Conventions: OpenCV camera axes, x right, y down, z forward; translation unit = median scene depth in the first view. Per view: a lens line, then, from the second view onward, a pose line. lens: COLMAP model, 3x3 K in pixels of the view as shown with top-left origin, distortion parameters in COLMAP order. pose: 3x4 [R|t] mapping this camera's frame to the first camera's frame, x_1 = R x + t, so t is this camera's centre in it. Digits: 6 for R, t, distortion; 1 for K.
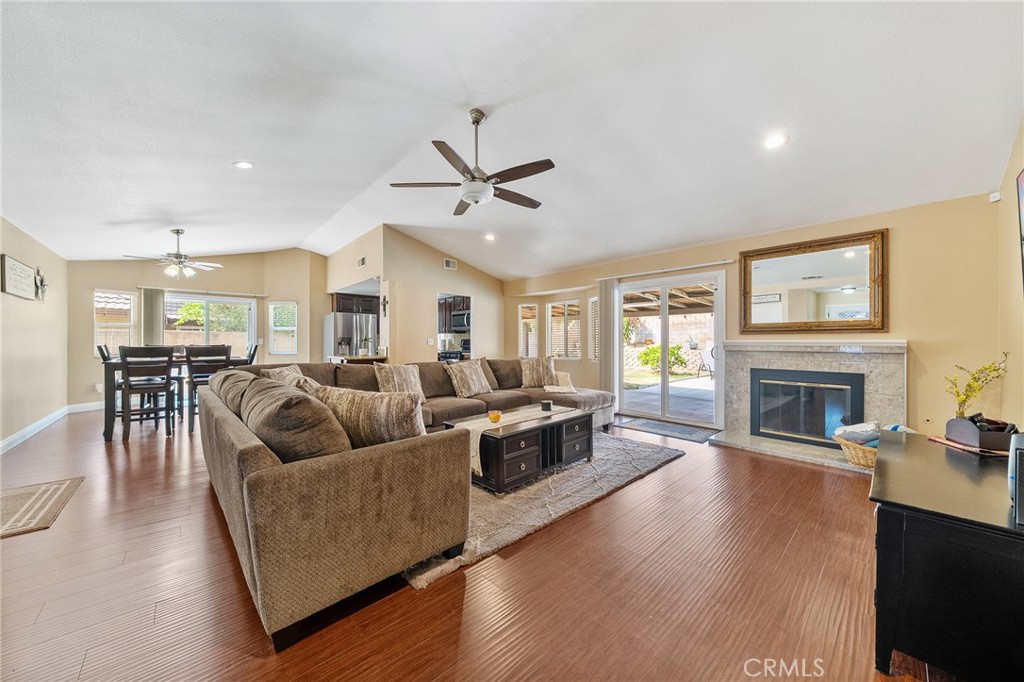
lens RADIAL K [[361.2, 0, 511.0], [0, 361.2, 344.5], [0, 0, 1]] dist [-0.002467, -0.000108]
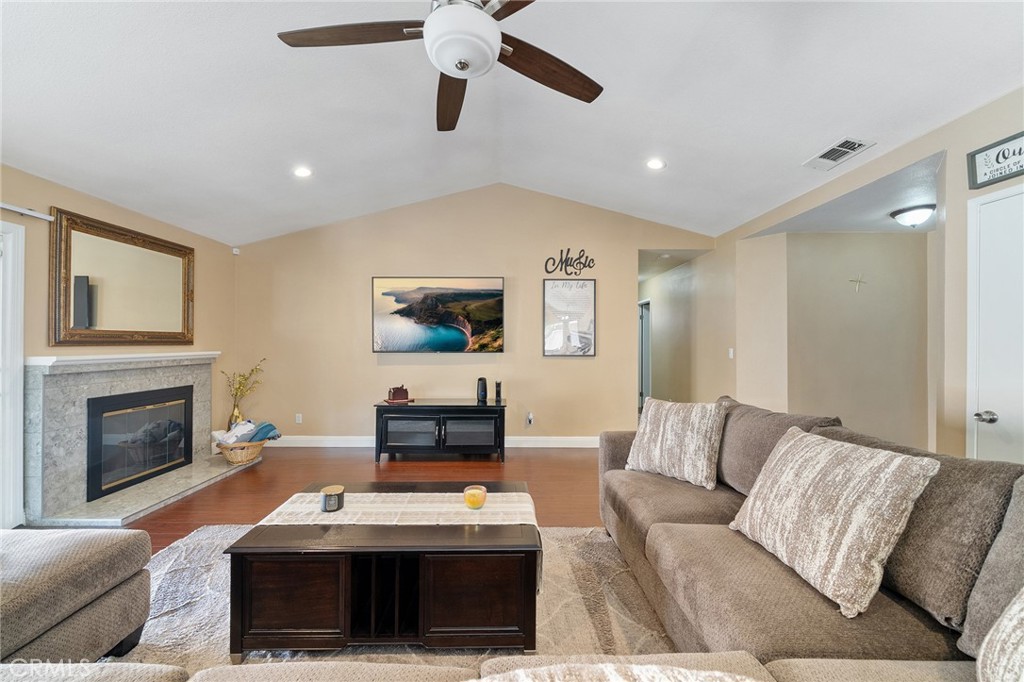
lens RADIAL K [[386.8, 0, 510.6], [0, 386.8, 340.2], [0, 0, 1]] dist [-0.003251, -0.000542]
pose [[-0.748201, -0.006146, 0.663444, -0.353818], [-0.006495, 0.999977, 0.001940, -0.045520], [-0.663441, -0.002858, -0.748223, 0.998914]]
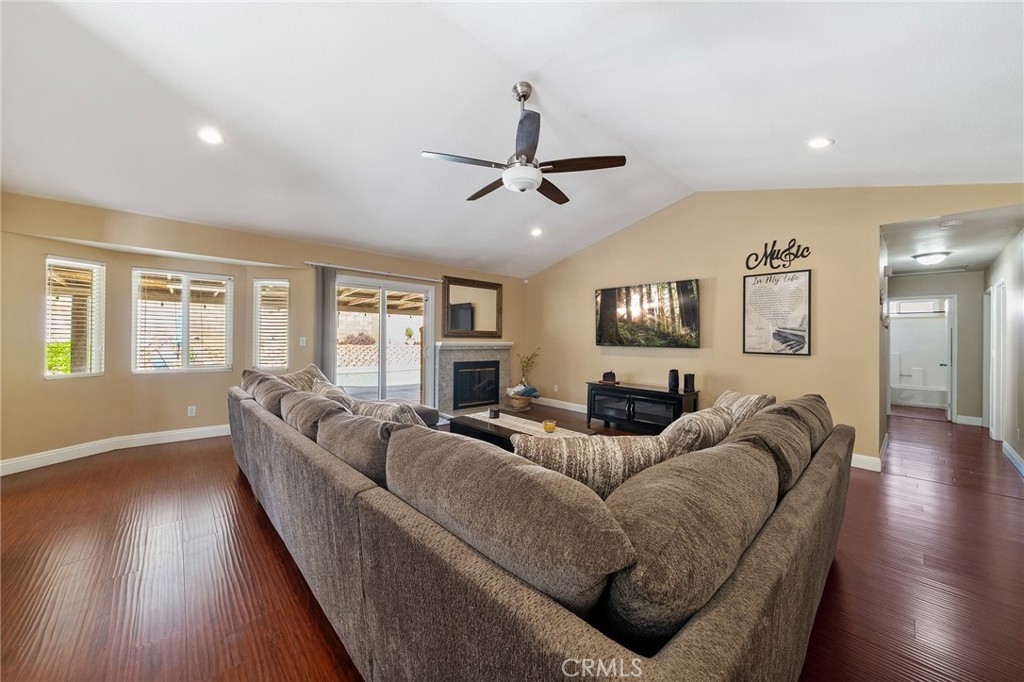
lens RADIAL K [[361.2, 0, 508.4], [0, 361.2, 338.2], [0, 0, 1]] dist [-0.002467, -0.000108]
pose [[-0.006827, -0.009115, 0.999935, -0.717452], [-0.012540, 0.999881, 0.009029, -0.041711], [-0.999898, -0.012477, -0.006940, 0.789740]]
